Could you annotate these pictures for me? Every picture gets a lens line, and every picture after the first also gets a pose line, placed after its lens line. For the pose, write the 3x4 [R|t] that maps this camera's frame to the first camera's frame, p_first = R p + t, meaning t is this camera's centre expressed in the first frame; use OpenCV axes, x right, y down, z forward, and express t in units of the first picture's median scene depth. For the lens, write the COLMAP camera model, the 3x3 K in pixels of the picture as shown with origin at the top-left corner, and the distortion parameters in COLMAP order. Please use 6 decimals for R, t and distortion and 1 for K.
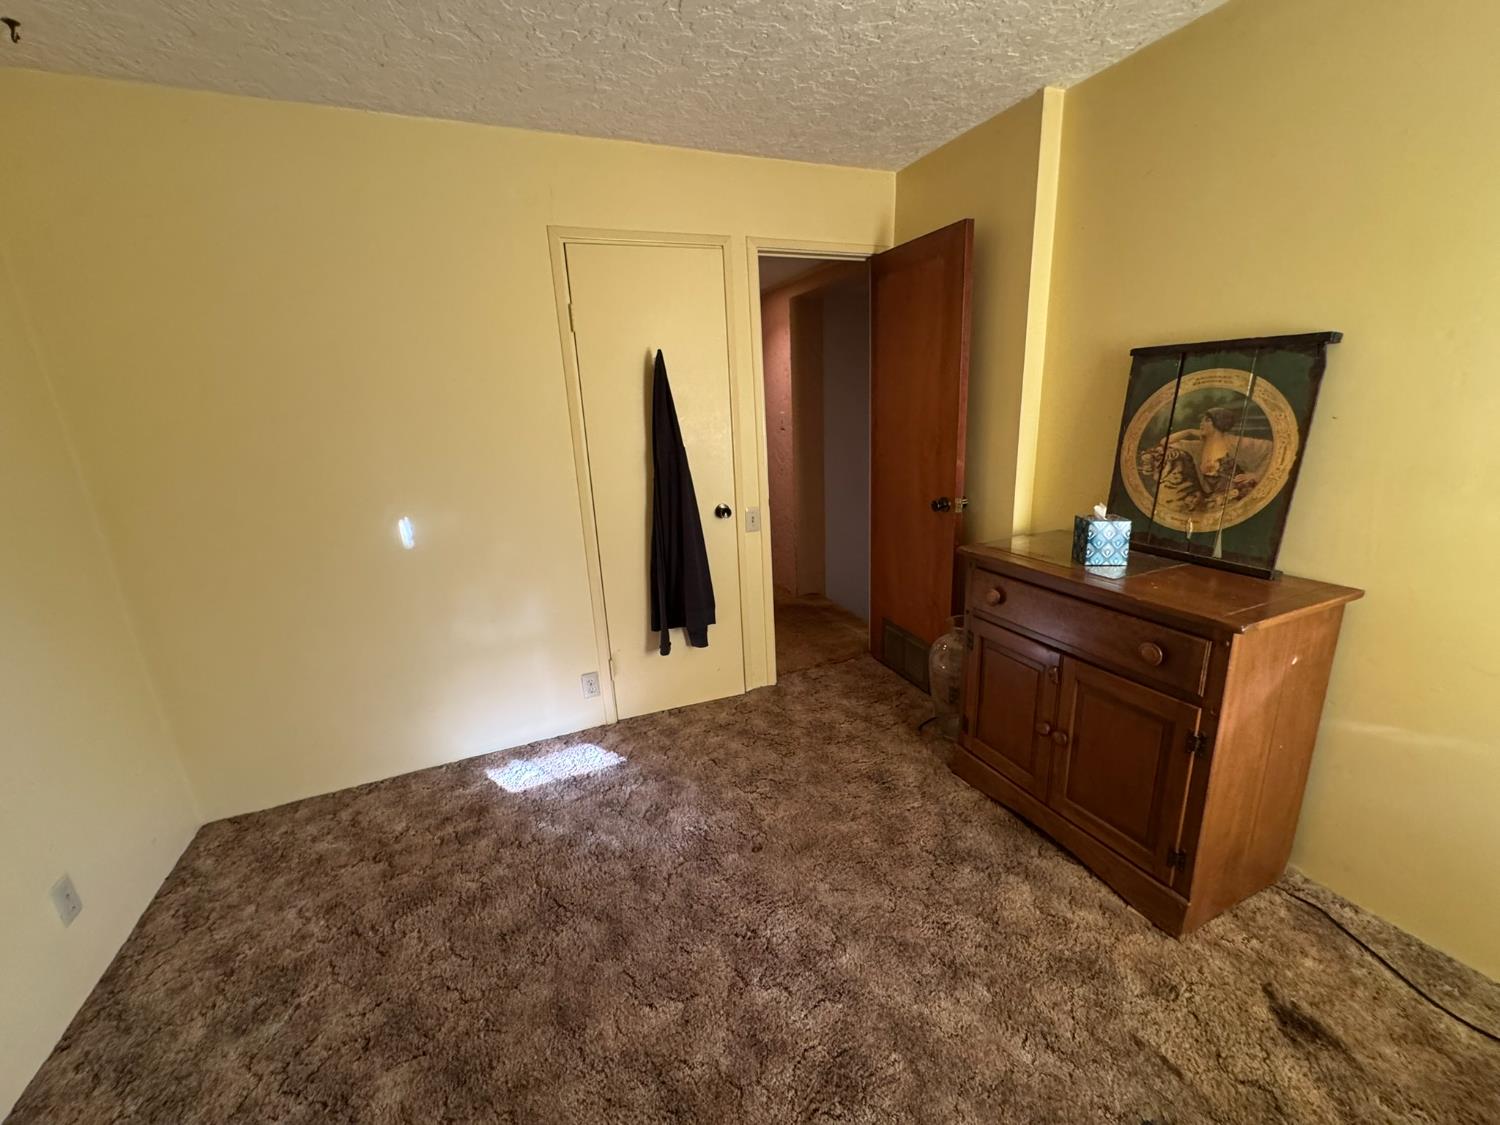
lens RADIAL K [[602.0, 0, 750.0], [0, 602.0, 562.5], [0, 0, 1]] dist [-0.001177, -0.000055]
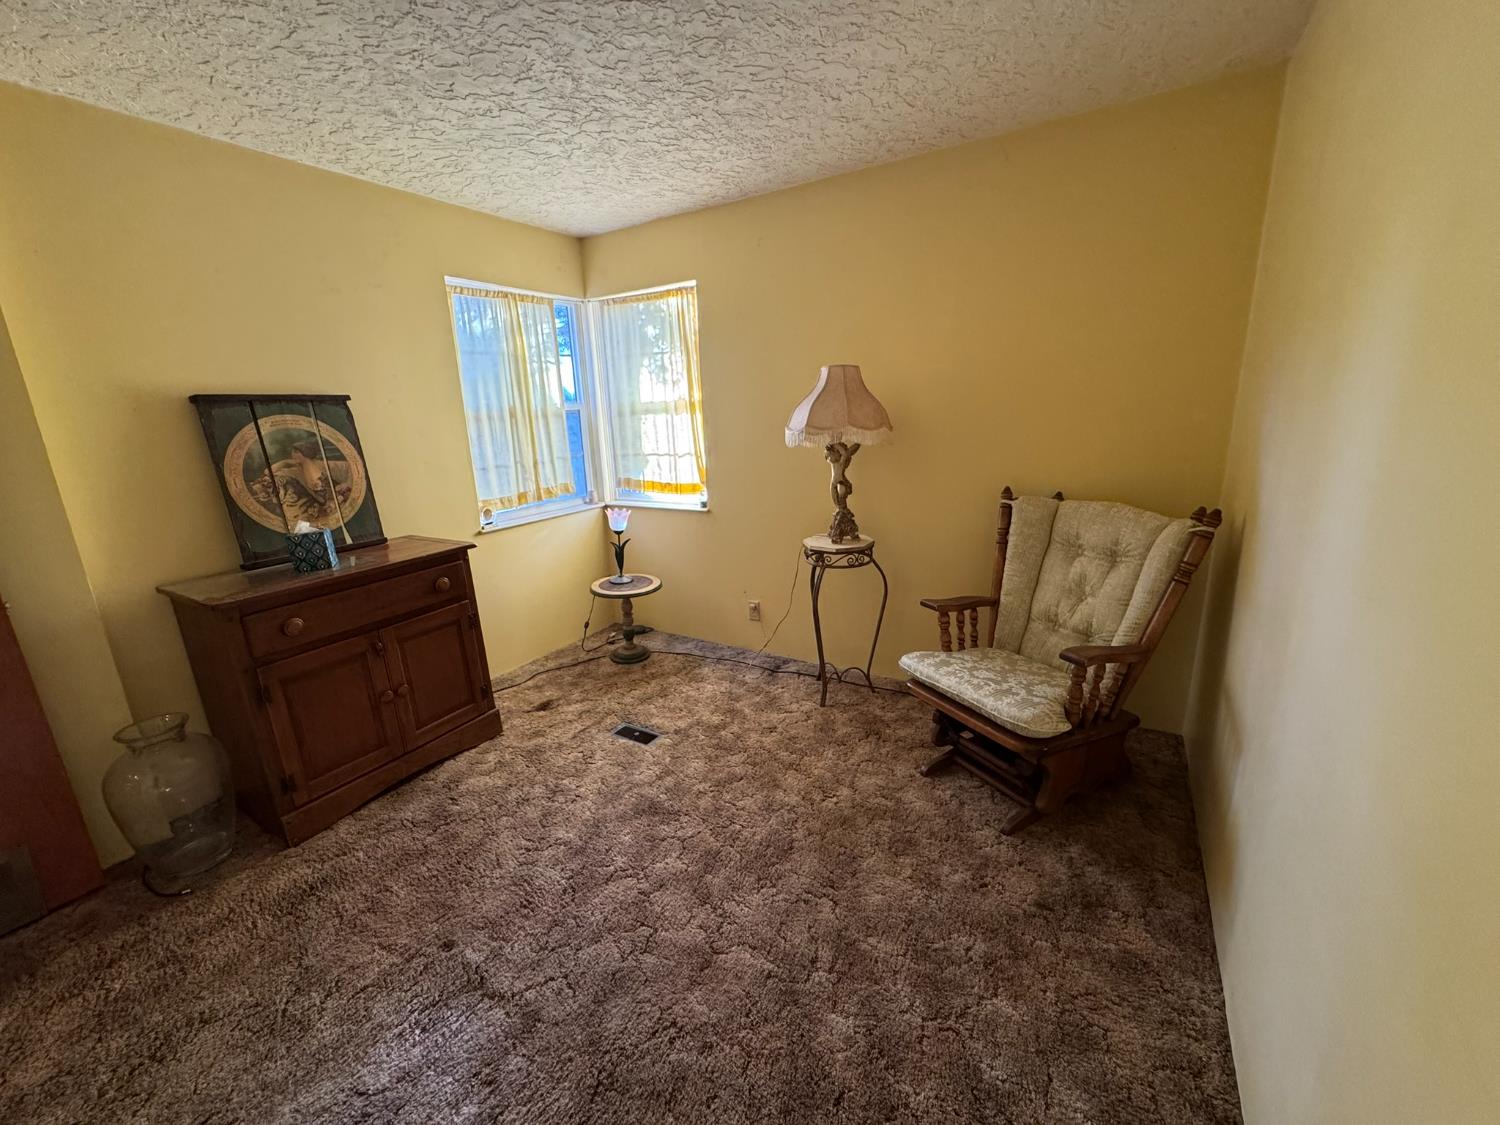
lens RADIAL K [[602.0, 0, 750.0], [0, 602.0, 562.5], [0, 0, 1]] dist [-0.001177, -0.000055]
pose [[-0.573248, -0.135546, 0.808093, -0.934351], [0.280772, 0.894020, 0.349134, -0.197240], [-0.769775, 0.427031, -0.474438, 0.947736]]
